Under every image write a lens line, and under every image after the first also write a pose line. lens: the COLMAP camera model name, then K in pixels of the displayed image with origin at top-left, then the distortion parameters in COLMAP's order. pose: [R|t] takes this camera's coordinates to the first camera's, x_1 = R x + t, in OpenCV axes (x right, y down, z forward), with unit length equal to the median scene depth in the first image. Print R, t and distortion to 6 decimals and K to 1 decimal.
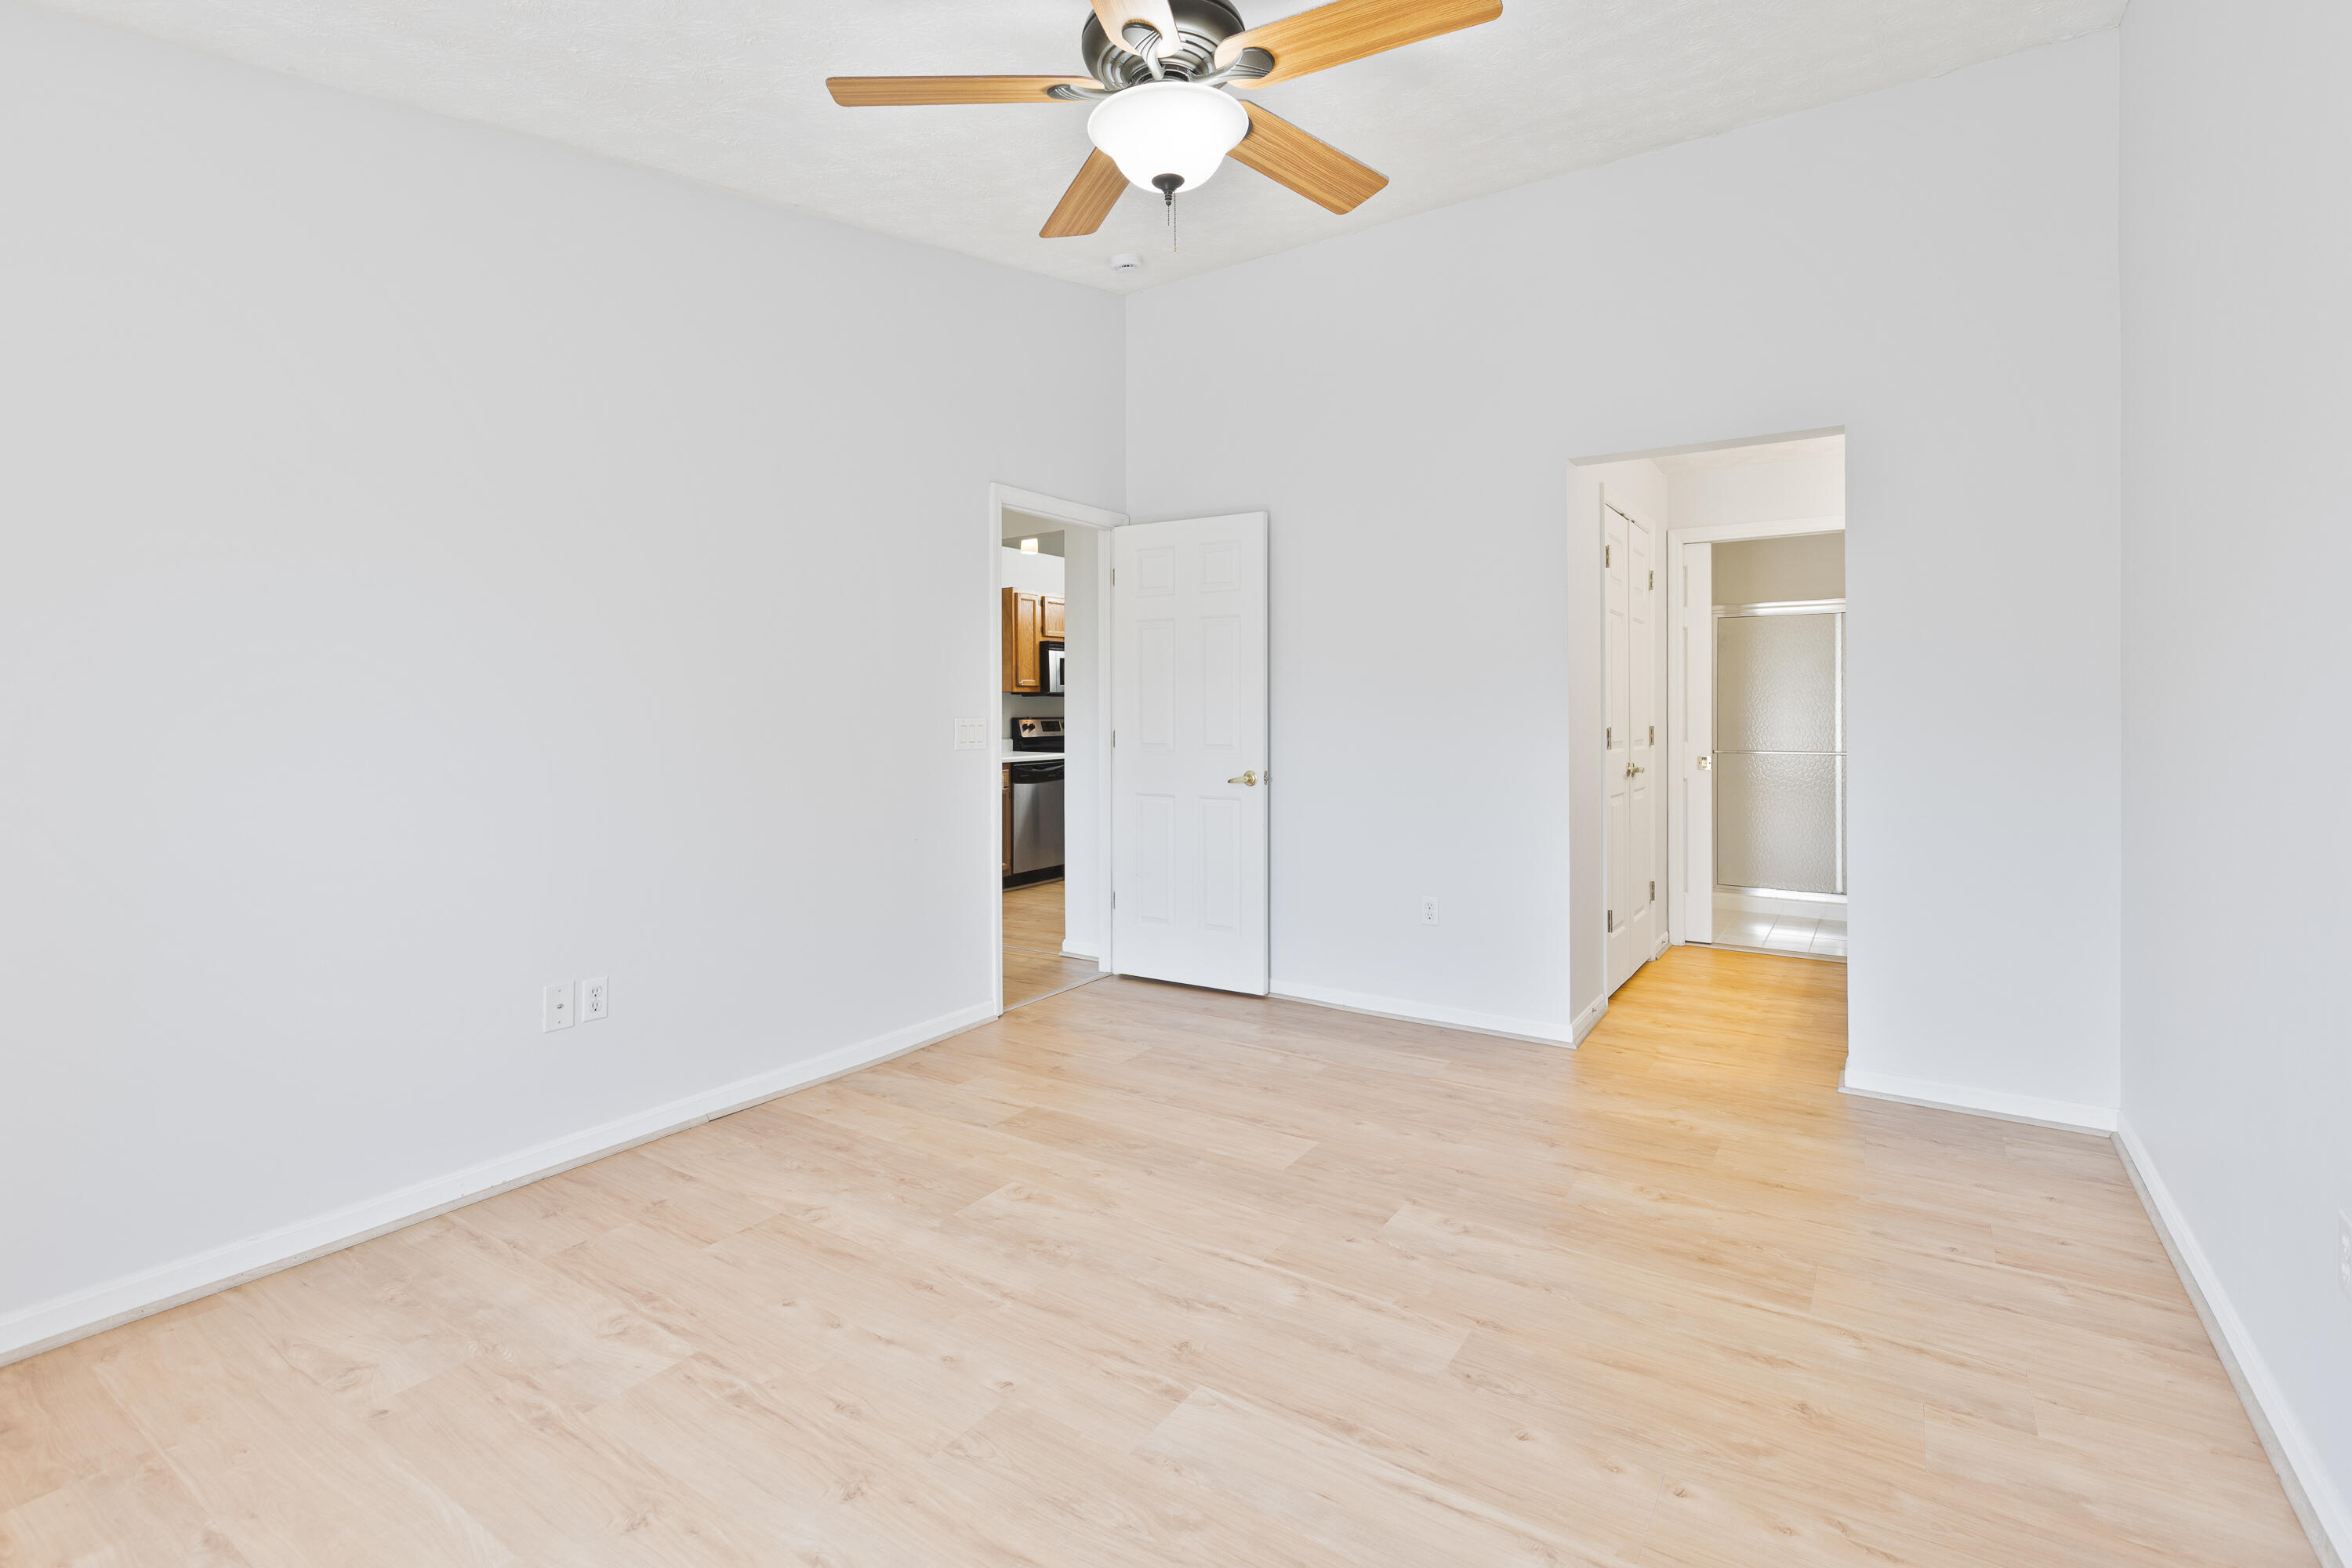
lens RADIAL K [[1066.9, 0, 1181.6], [0, 1066.9, 728.0], [0, 0, 1]] dist [-0.022099, 0.000353]
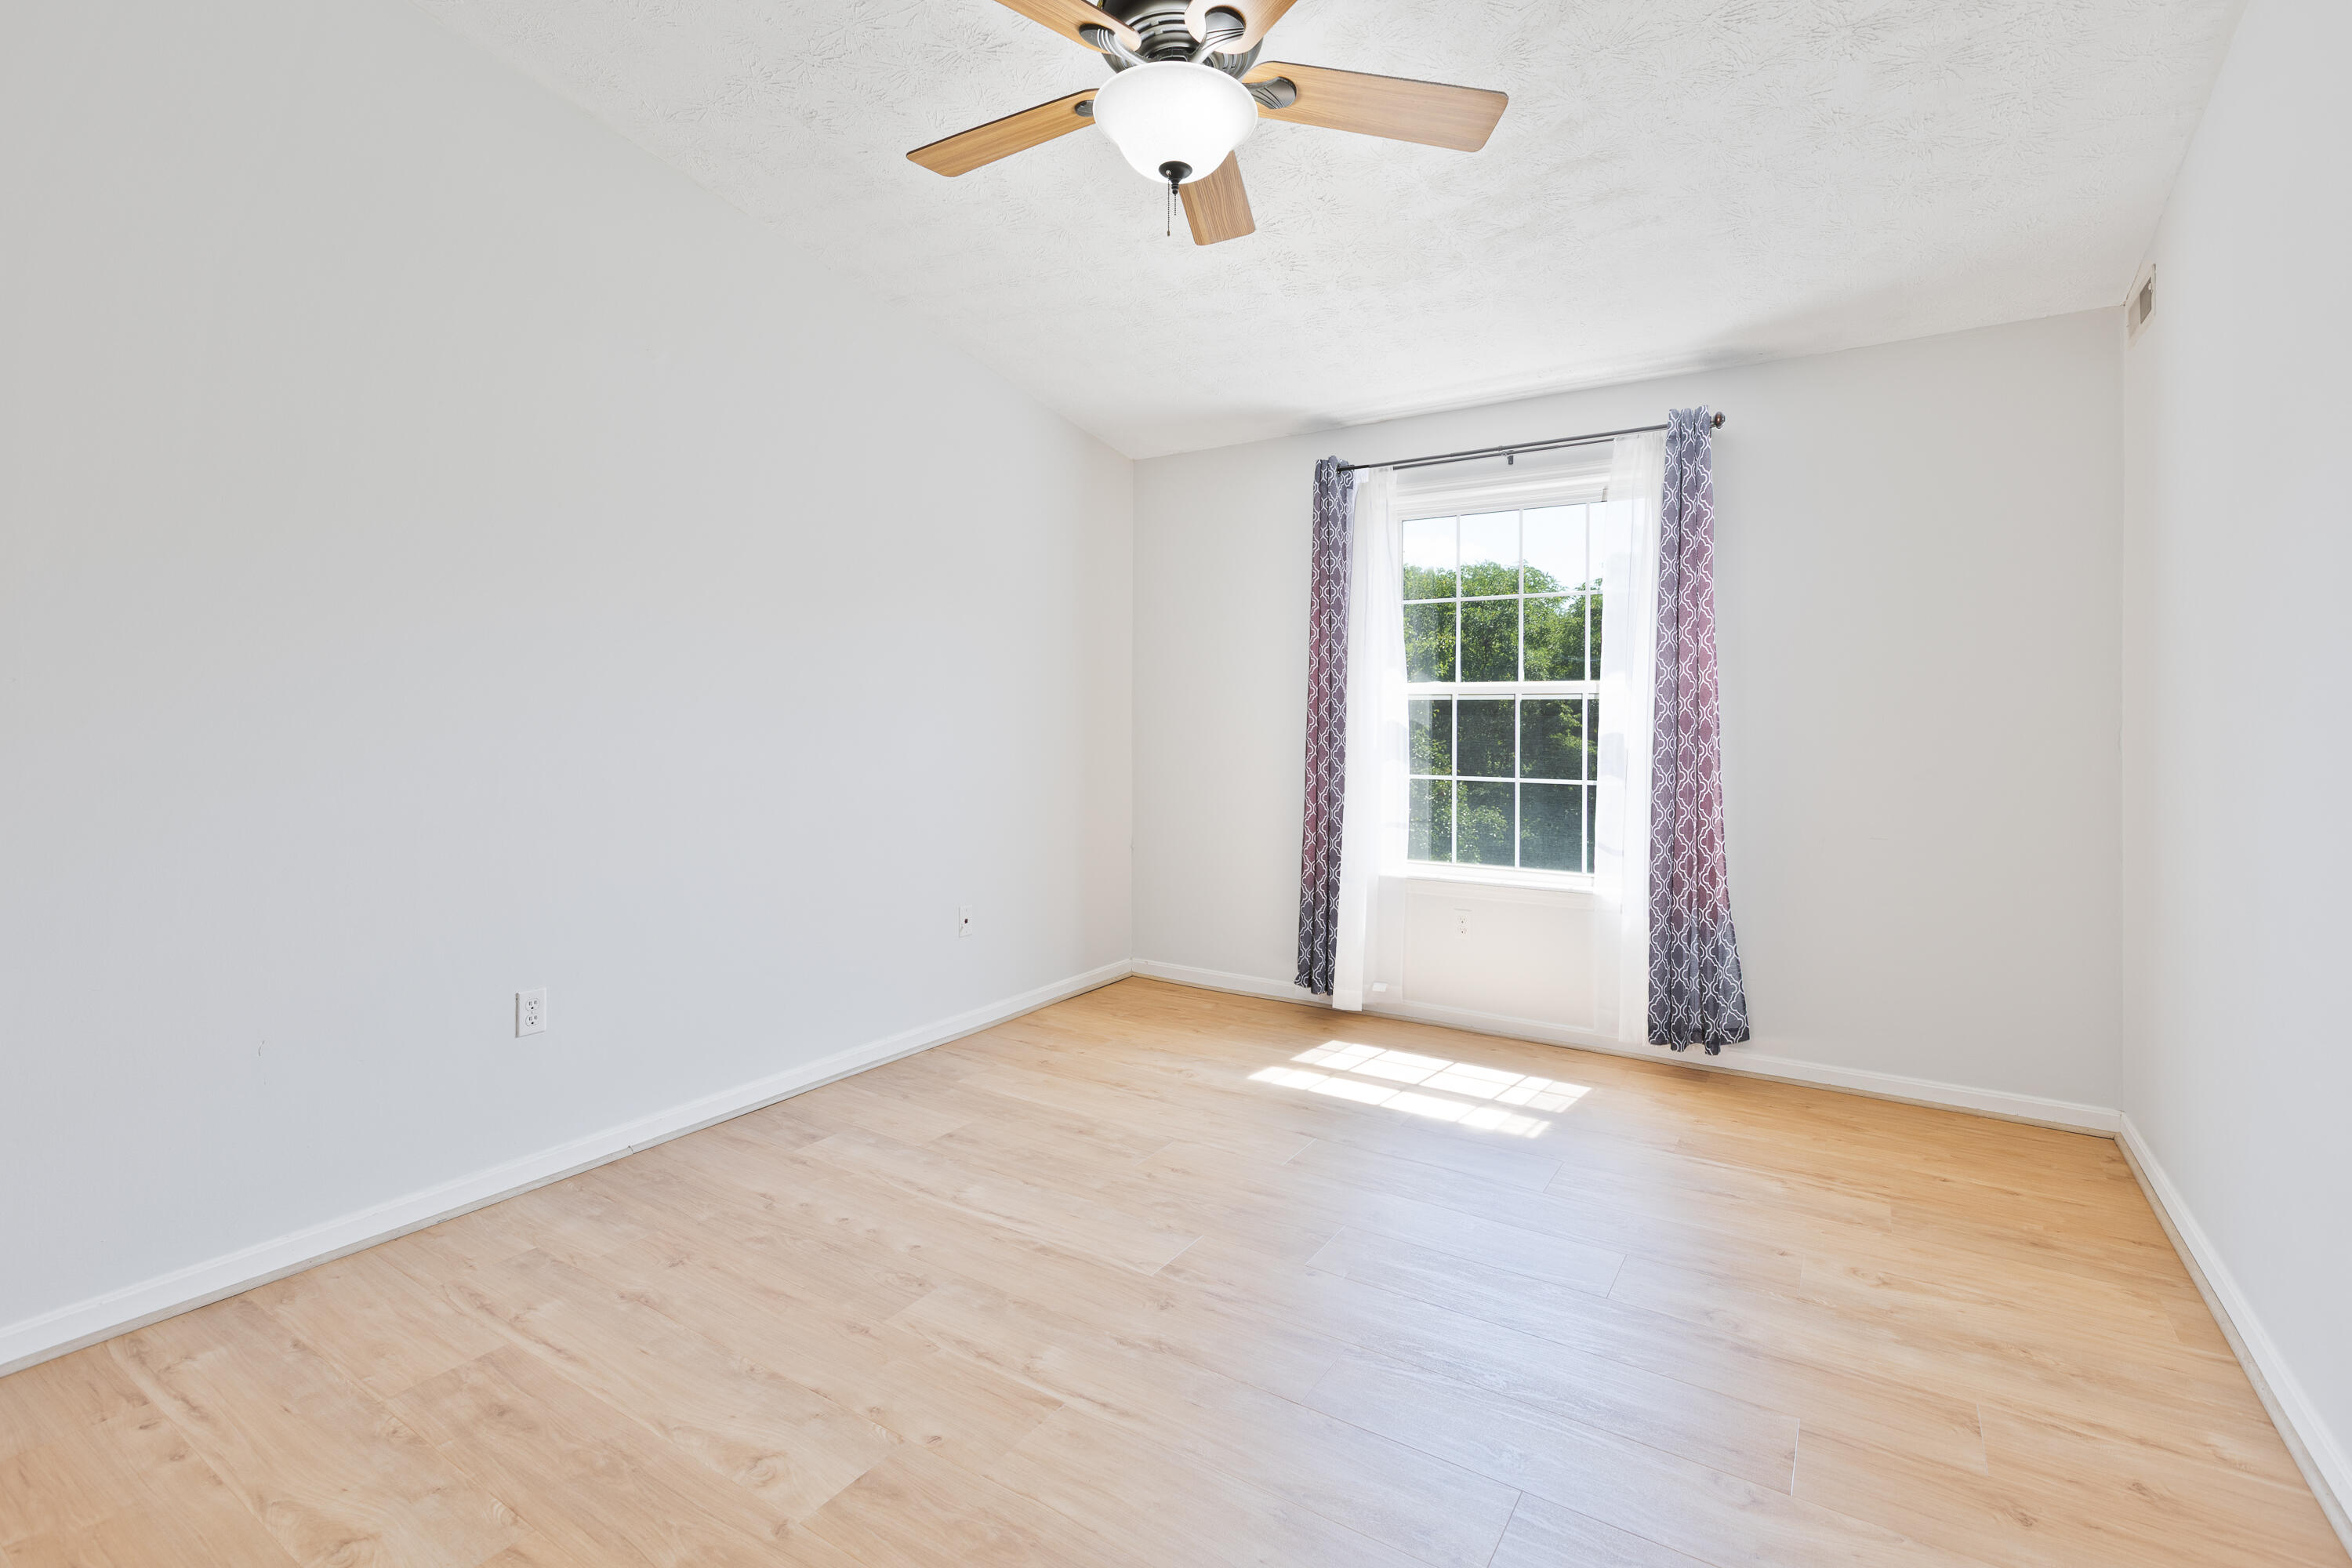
lens RADIAL K [[1066.9, 0, 1181.6], [0, 1066.9, 728.0], [0, 0, 1]] dist [-0.022099, 0.000353]
pose [[-0.999908, 0.001349, -0.013516, -0.001596], [0.000993, 0.999654, 0.026279, -0.028453], [0.013547, 0.026263, -0.999563, 1.964996]]
